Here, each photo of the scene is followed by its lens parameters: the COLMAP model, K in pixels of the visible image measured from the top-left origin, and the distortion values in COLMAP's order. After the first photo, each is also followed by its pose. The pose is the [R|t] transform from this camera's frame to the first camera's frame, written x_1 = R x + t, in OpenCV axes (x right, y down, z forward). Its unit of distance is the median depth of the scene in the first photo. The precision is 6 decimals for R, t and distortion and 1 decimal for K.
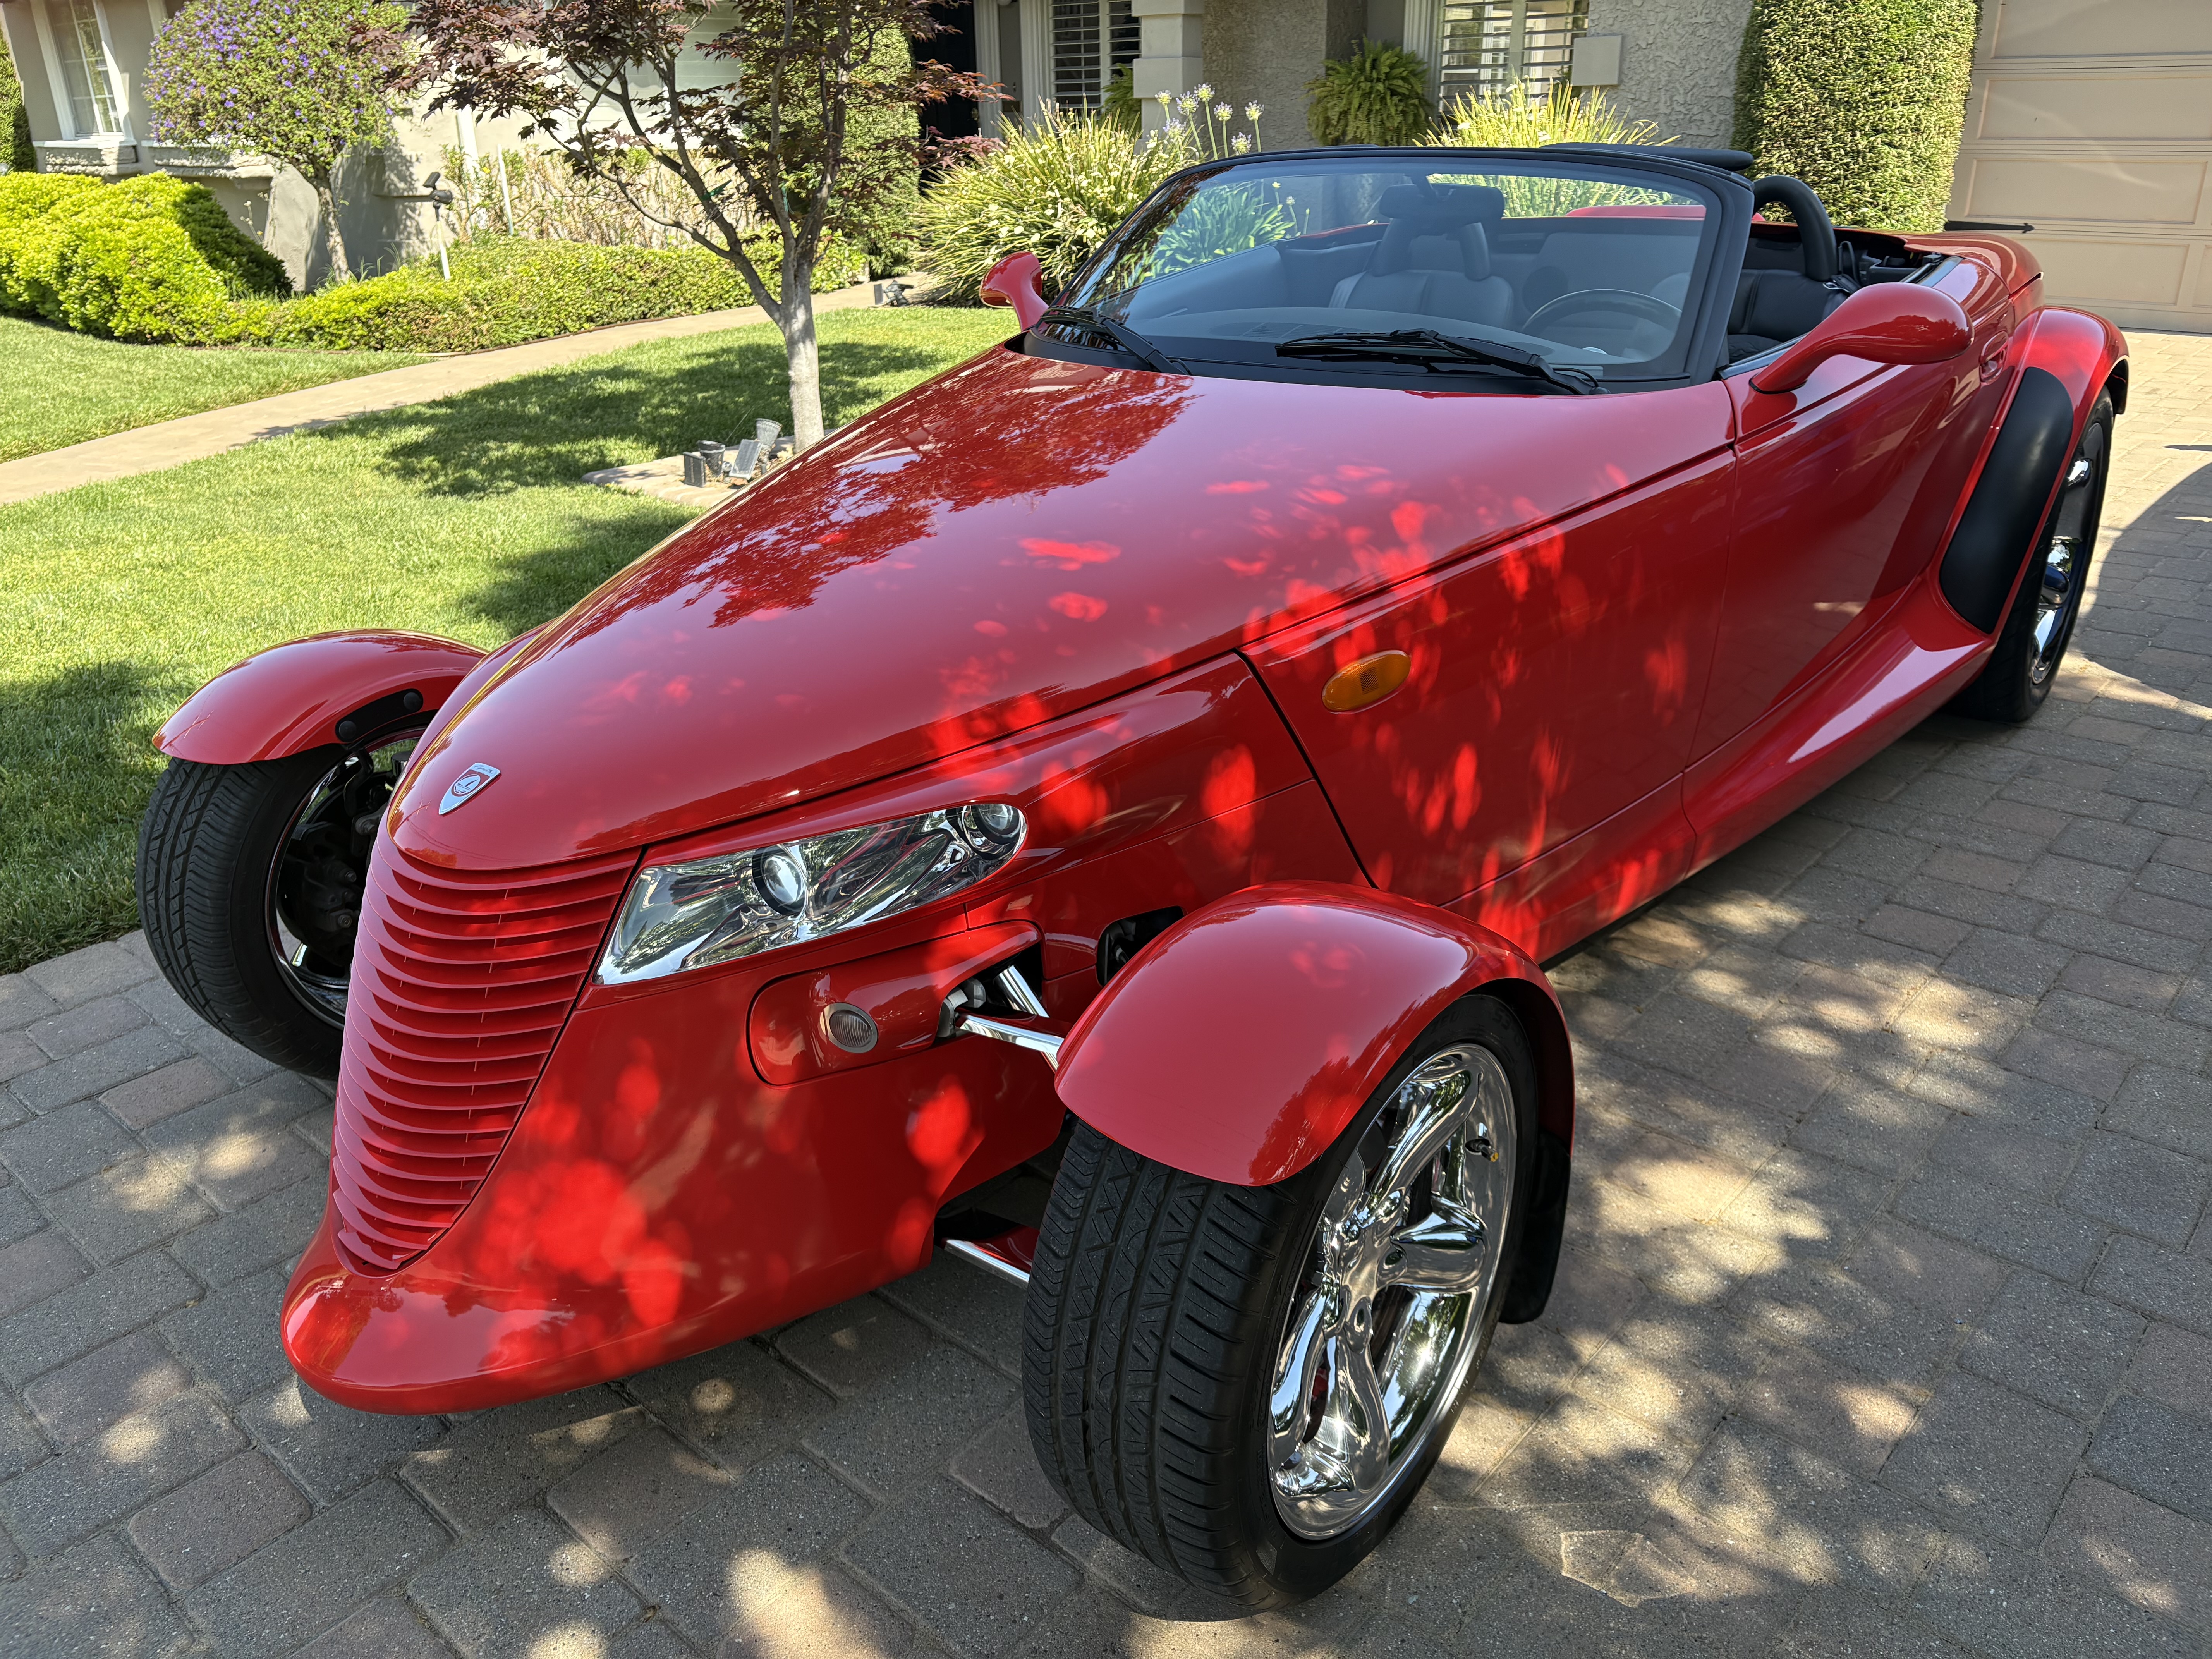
lens RADIAL K [[1723.7, 0, 1116.1], [0, 1723.7, 770.7], [0, 0, 1]] dist [0.058770, -0.065837]
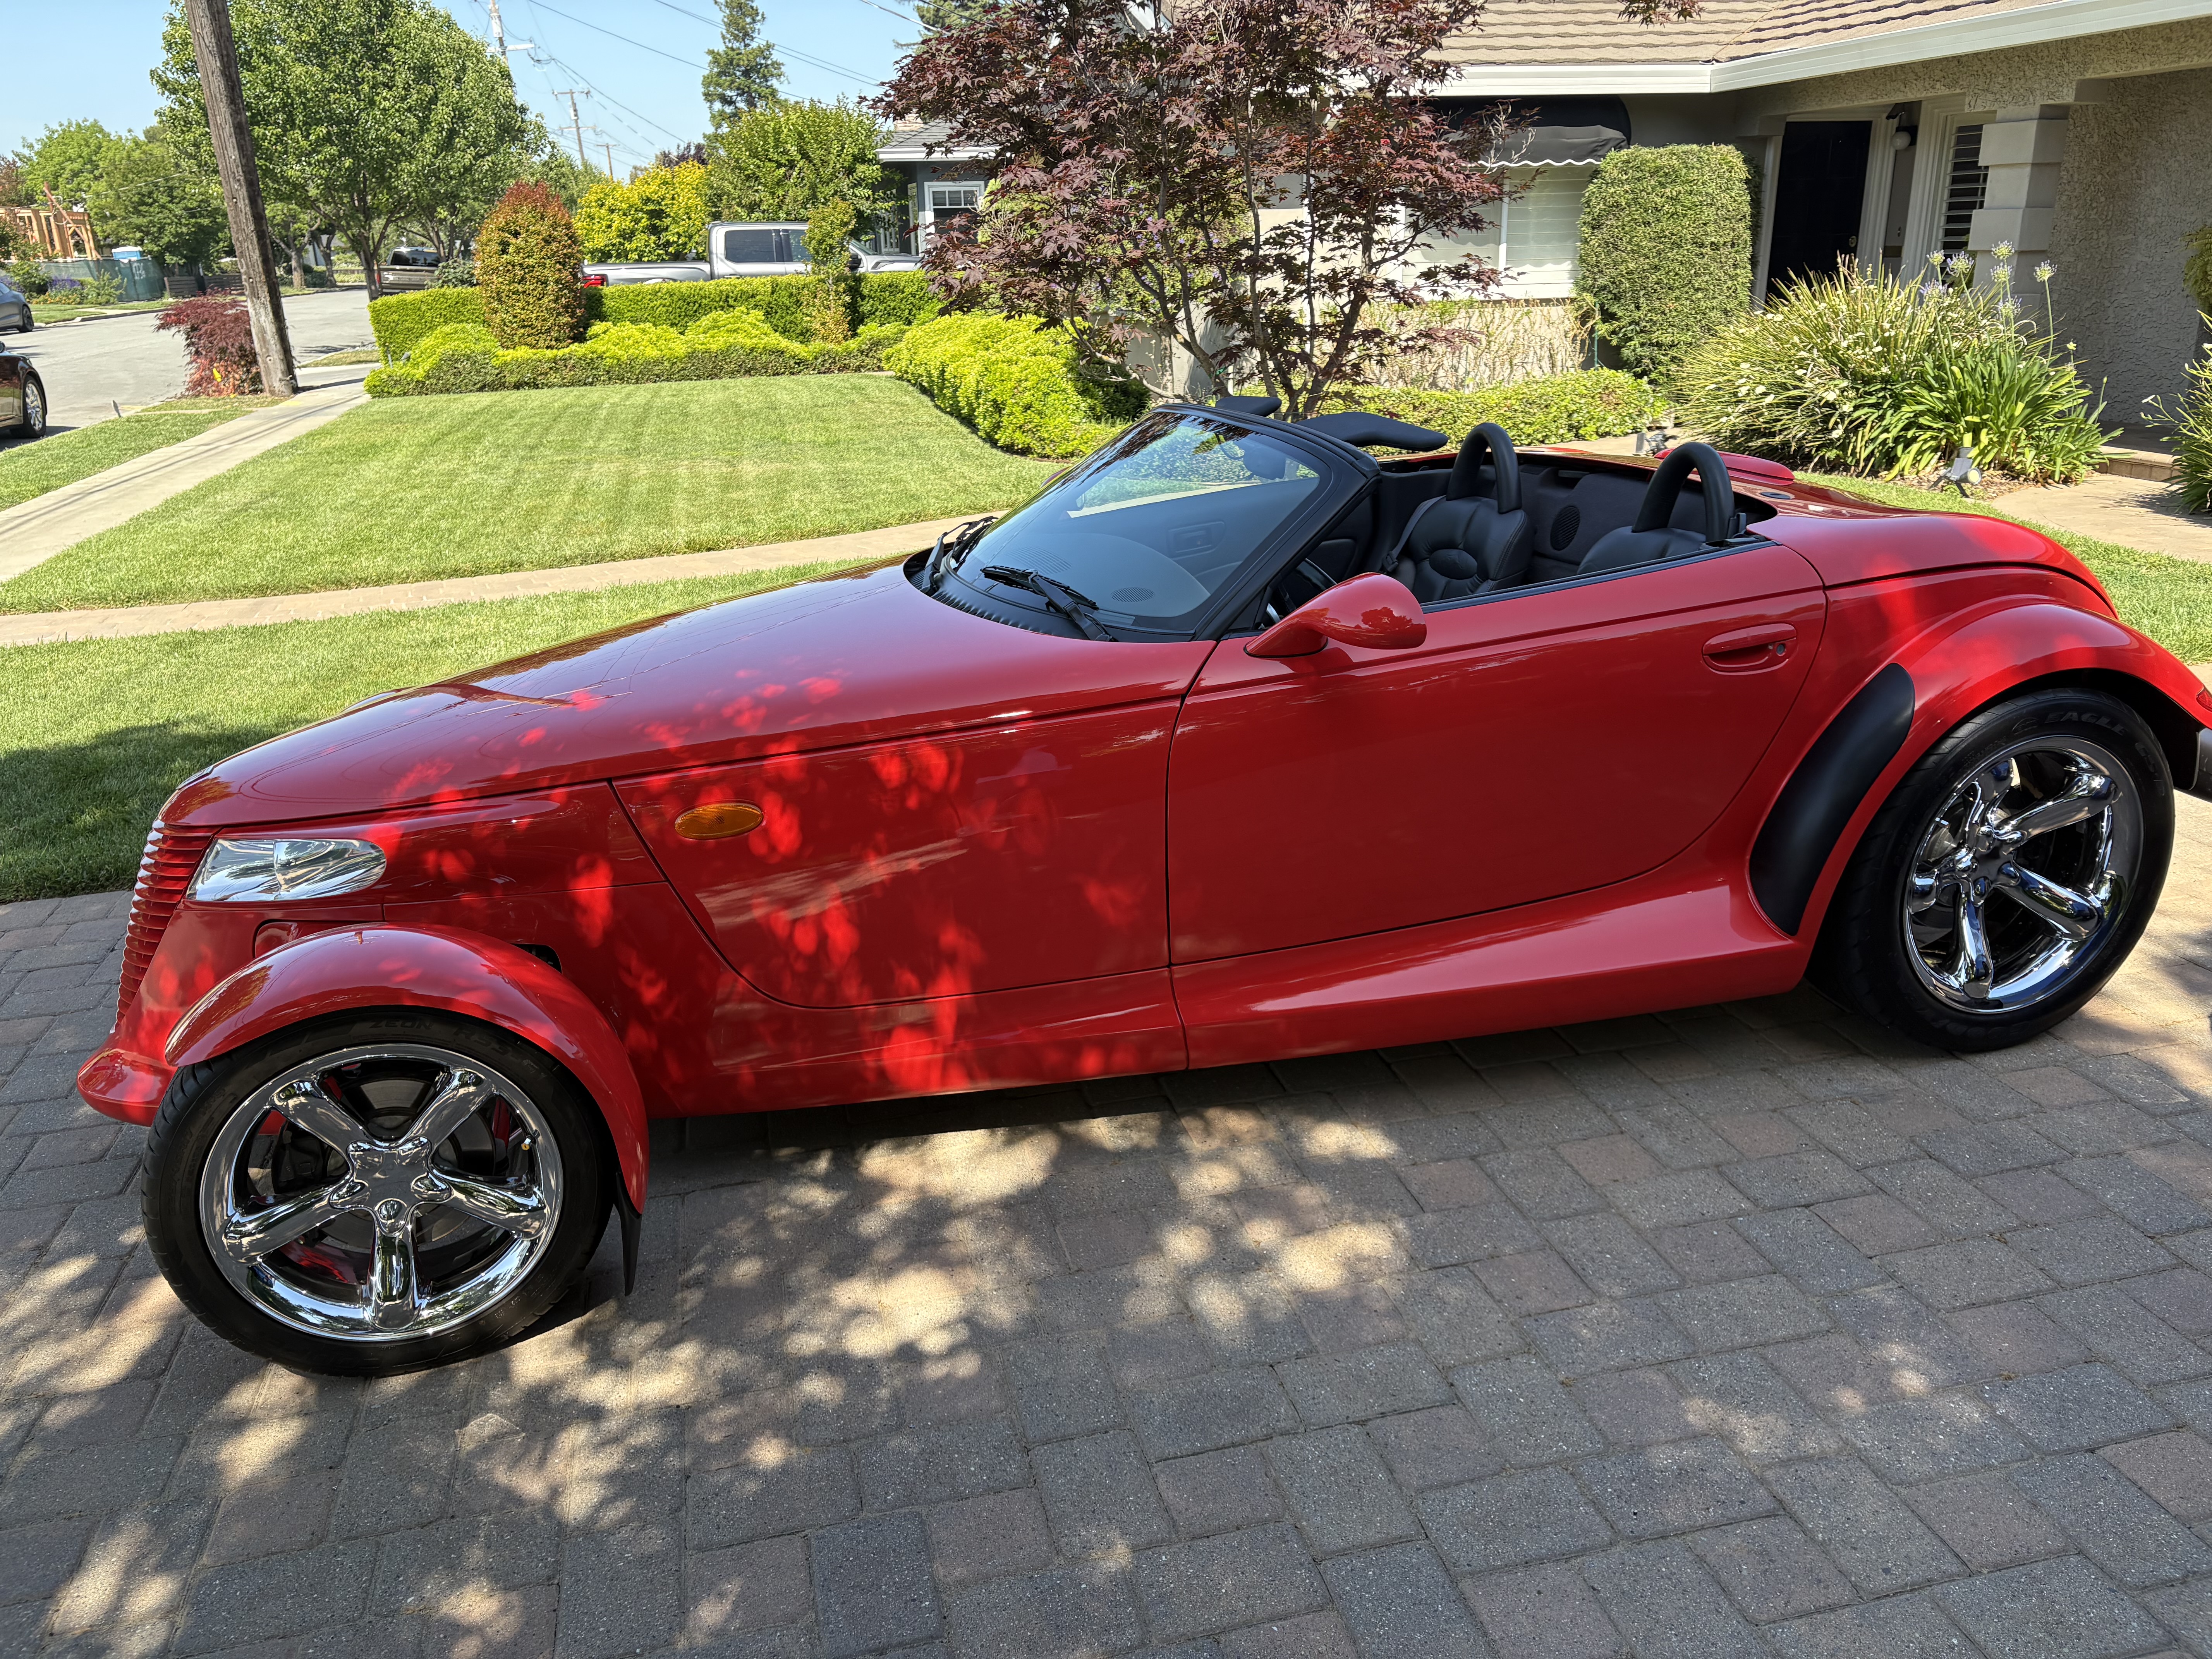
lens RADIAL K [[1723.7, 0, 1110.8], [0, 1723.7, 763.3], [0, 0, 1]] dist [0.058770, -0.065837]
pose [[0.819437, 0.162841, -0.549551, 0.909556], [-0.196454, 0.980510, -0.002392, -0.124794], [0.538451, 0.109921, 0.835457, 0.017420]]
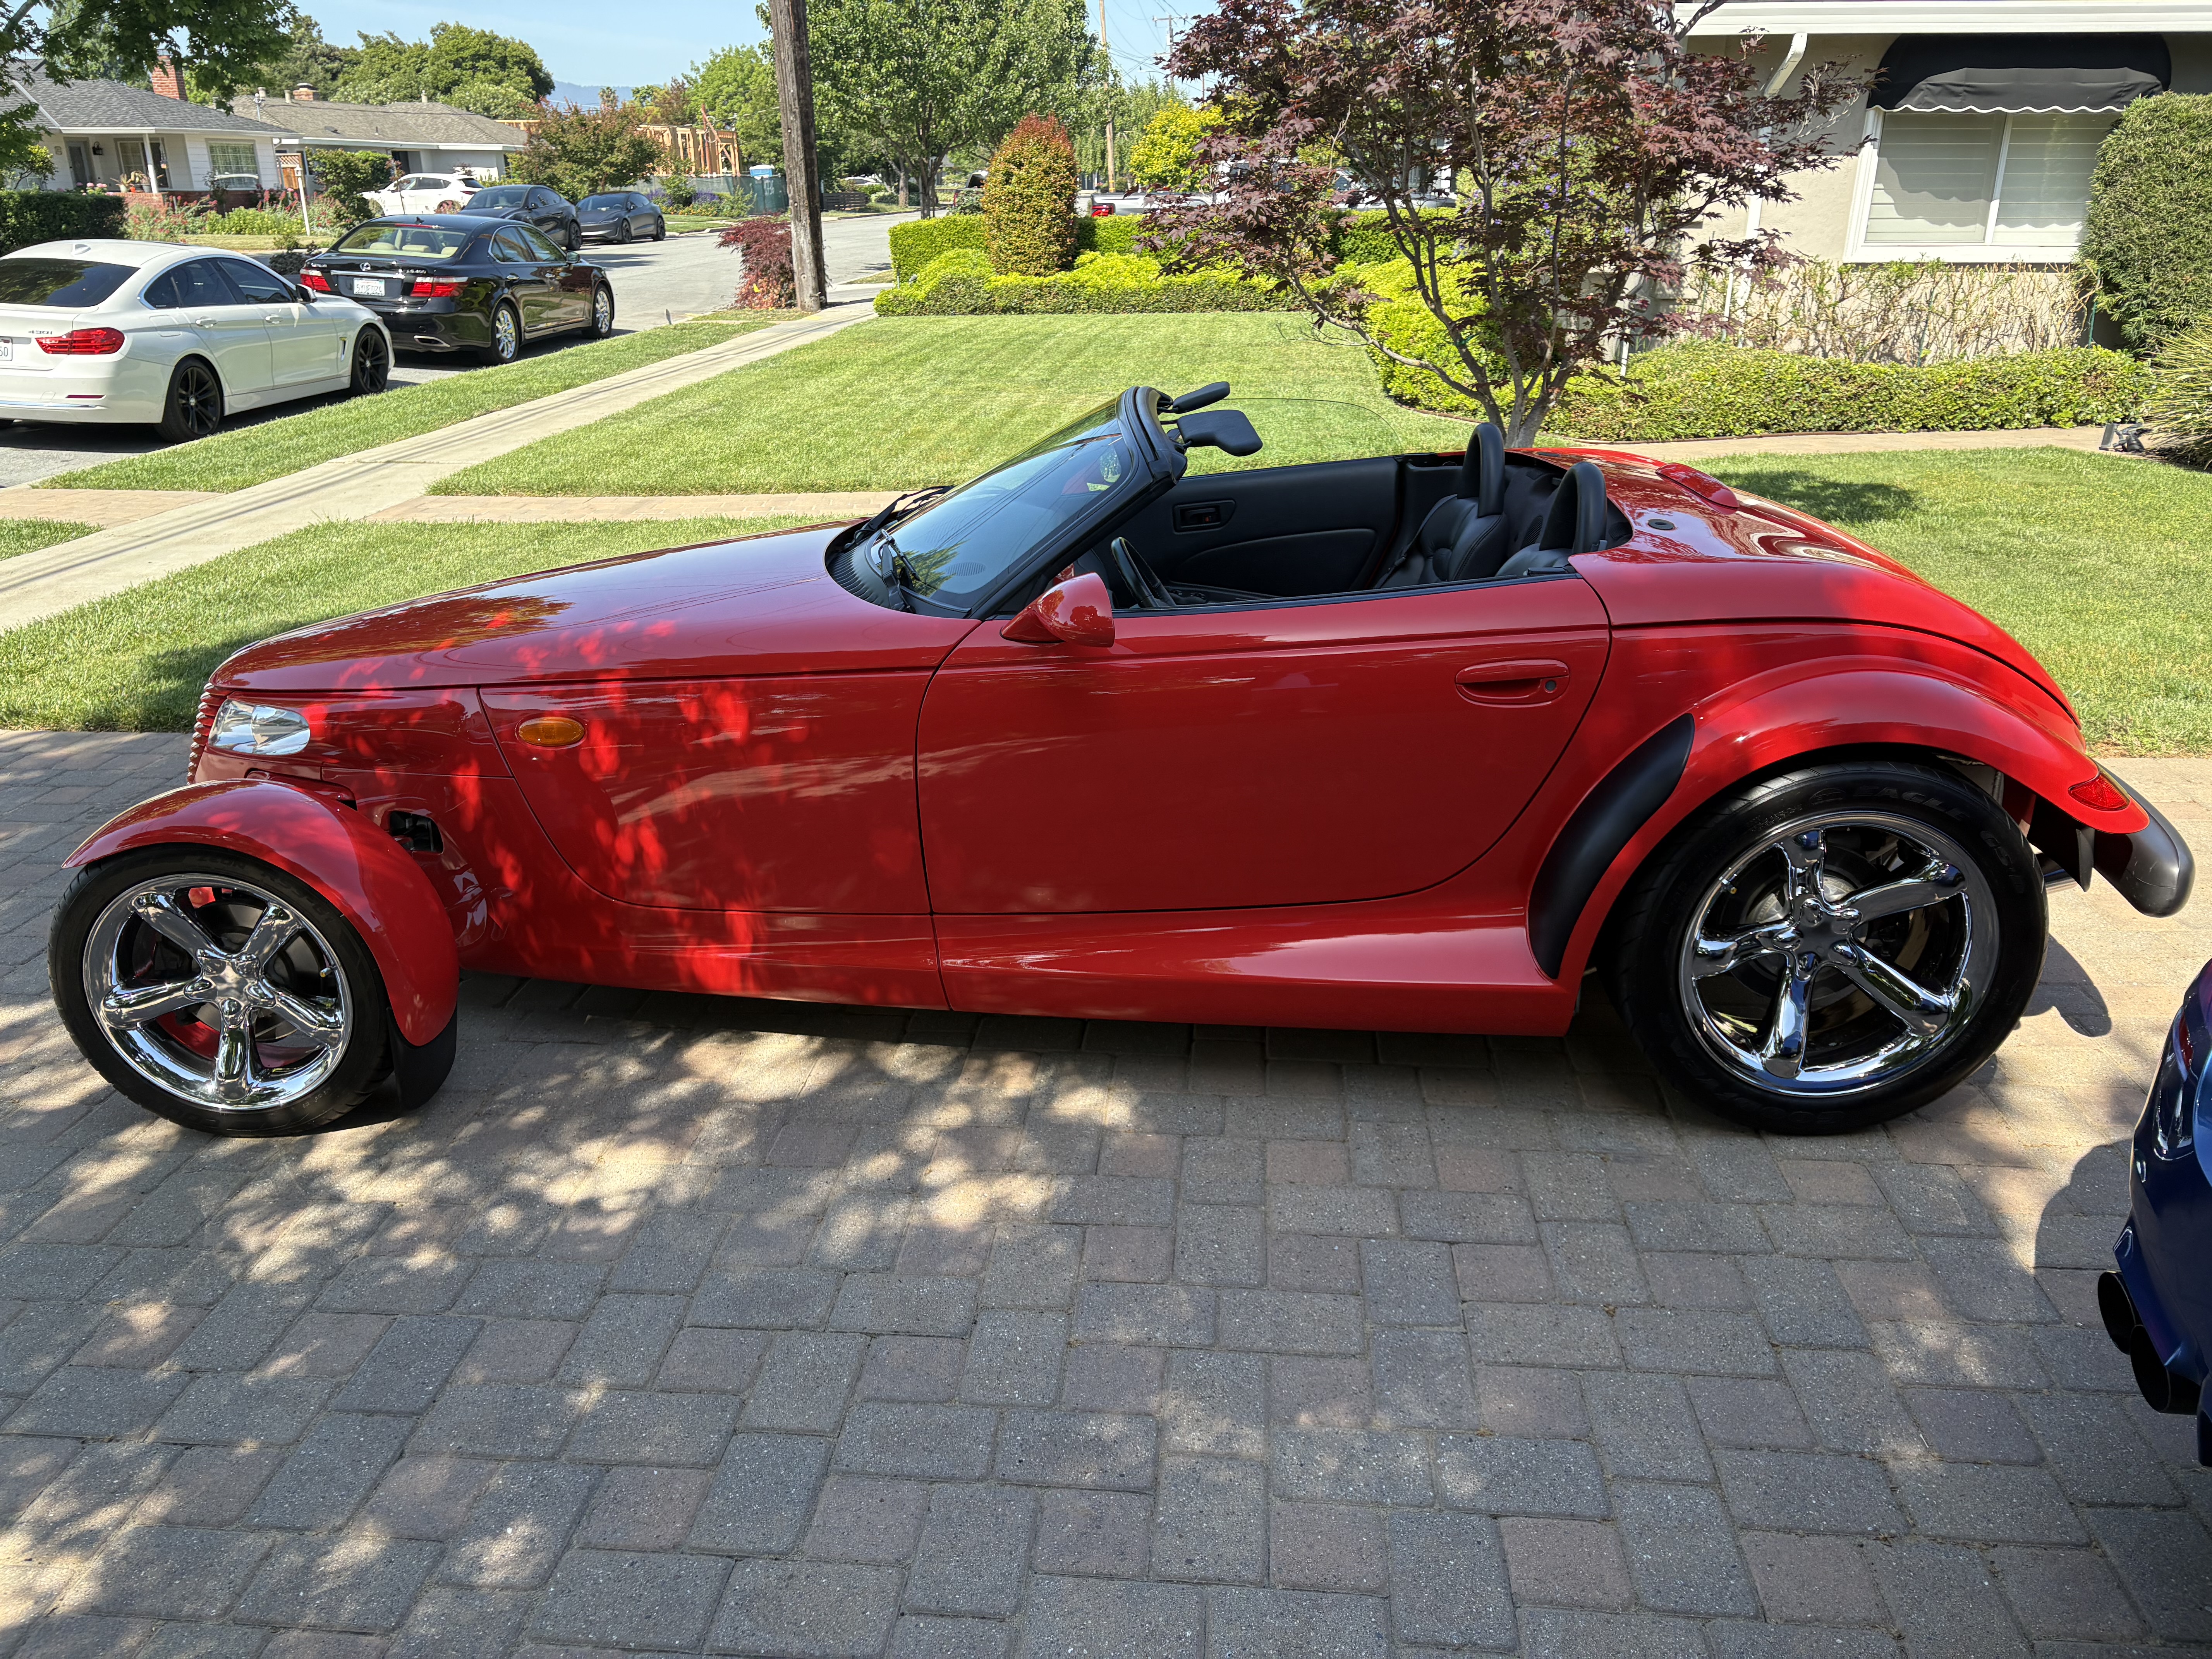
lens RADIAL K [[1723.7, 0, 1122.8], [0, 1723.7, 778.1], [0, 0, 1]] dist [0.058770, -0.065837]
pose [[0.595902, 0.278421, -0.753248, 1.331297], [-0.295356, 0.948217, 0.116828, -0.285663], [0.746770, 0.152858, 0.647278, 0.295258]]
